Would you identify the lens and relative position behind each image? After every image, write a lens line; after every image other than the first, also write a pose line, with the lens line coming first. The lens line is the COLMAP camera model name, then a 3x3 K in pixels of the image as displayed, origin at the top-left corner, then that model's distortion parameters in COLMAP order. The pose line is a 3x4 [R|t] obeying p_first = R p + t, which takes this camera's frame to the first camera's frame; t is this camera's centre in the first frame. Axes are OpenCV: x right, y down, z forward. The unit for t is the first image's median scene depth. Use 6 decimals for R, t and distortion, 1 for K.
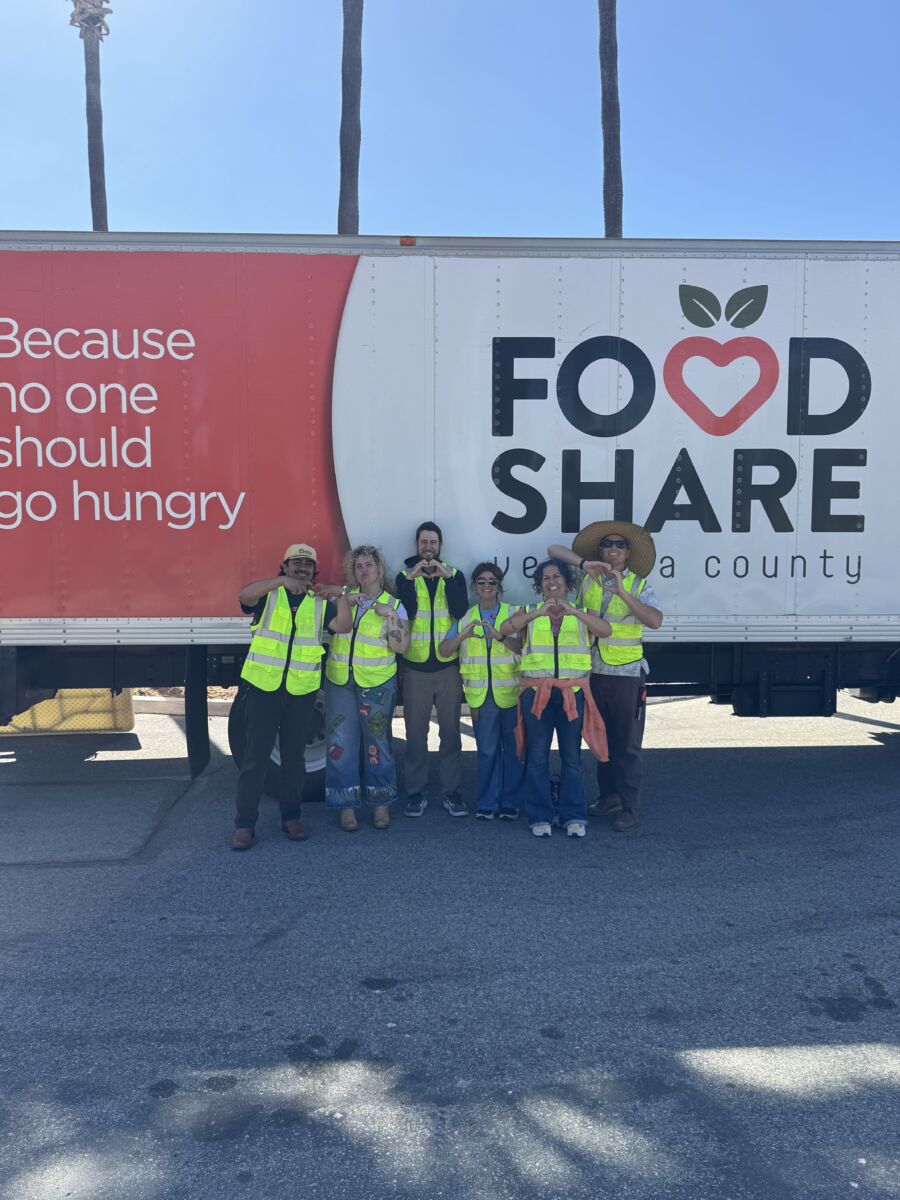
lens RADIAL K [[995.8, 0, 460.8], [0, 995.8, 612.3], [0, 0, 1]] dist [0.133506, -0.237717]
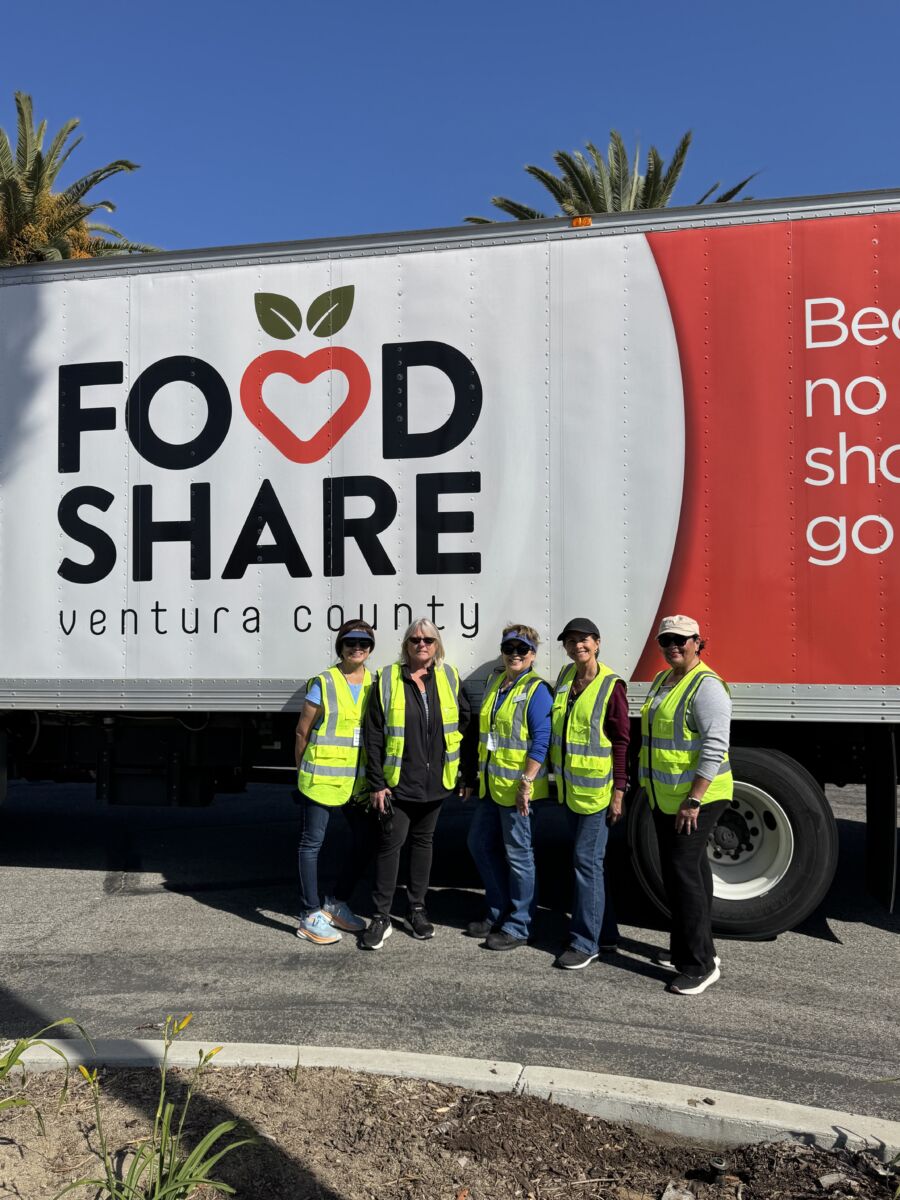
lens RADIAL K [[995.8, 0, 456.1], [0, 995.8, 591.8], [0, 0, 1]] dist [0.133506, -0.237717]
pose [[0.971091, -0.021726, -0.237717, 0.576496], [-0.009310, 0.991645, -0.128663, 0.037474], [0.238526, 0.127157, 0.962775, 0.241380]]
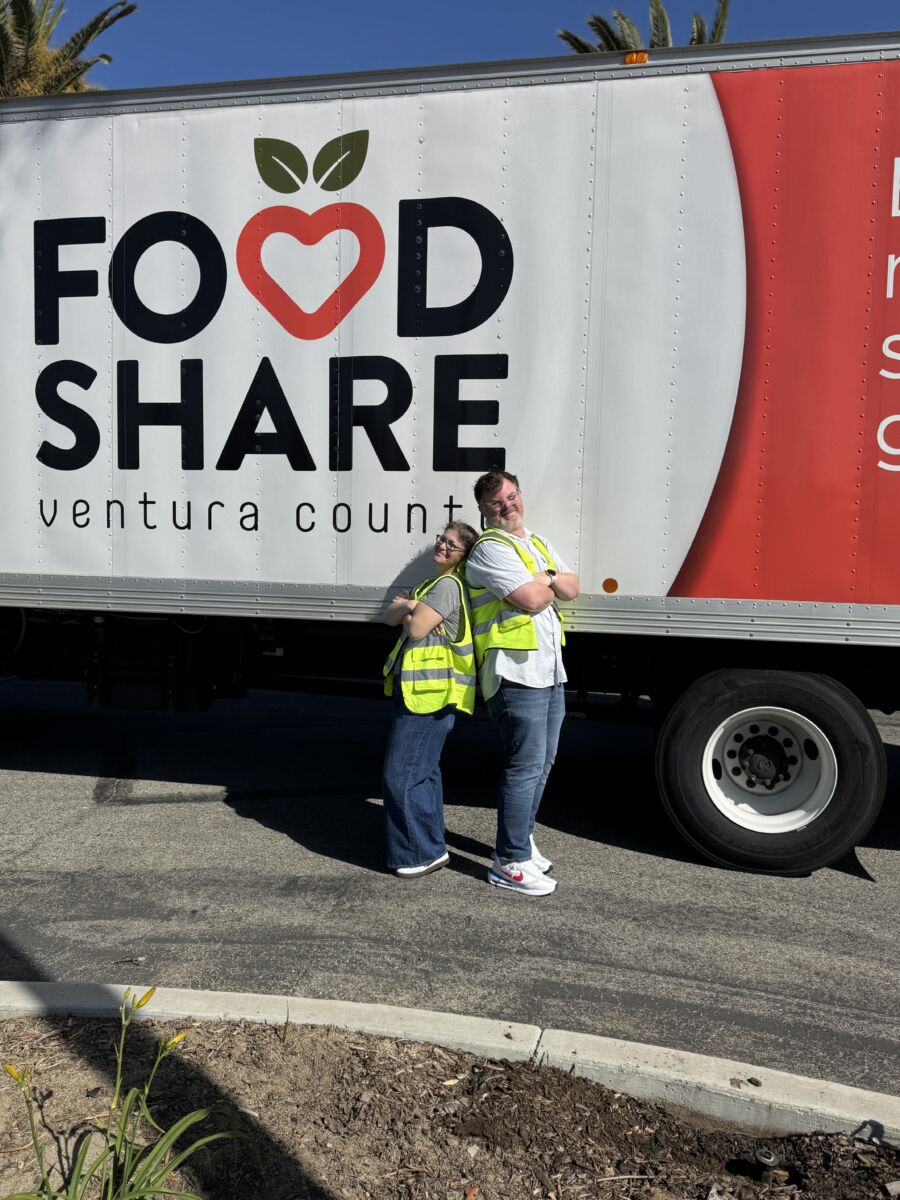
lens RADIAL K [[995.8, 0, 456.8], [0, 995.8, 598.3], [0, 0, 1]] dist [0.133506, -0.237717]
pose [[0.968111, 0.030023, -0.248715, 0.552951], [-0.036951, 0.999047, -0.023231, 0.028164], [0.247781, 0.031680, 0.968298, 0.317196]]
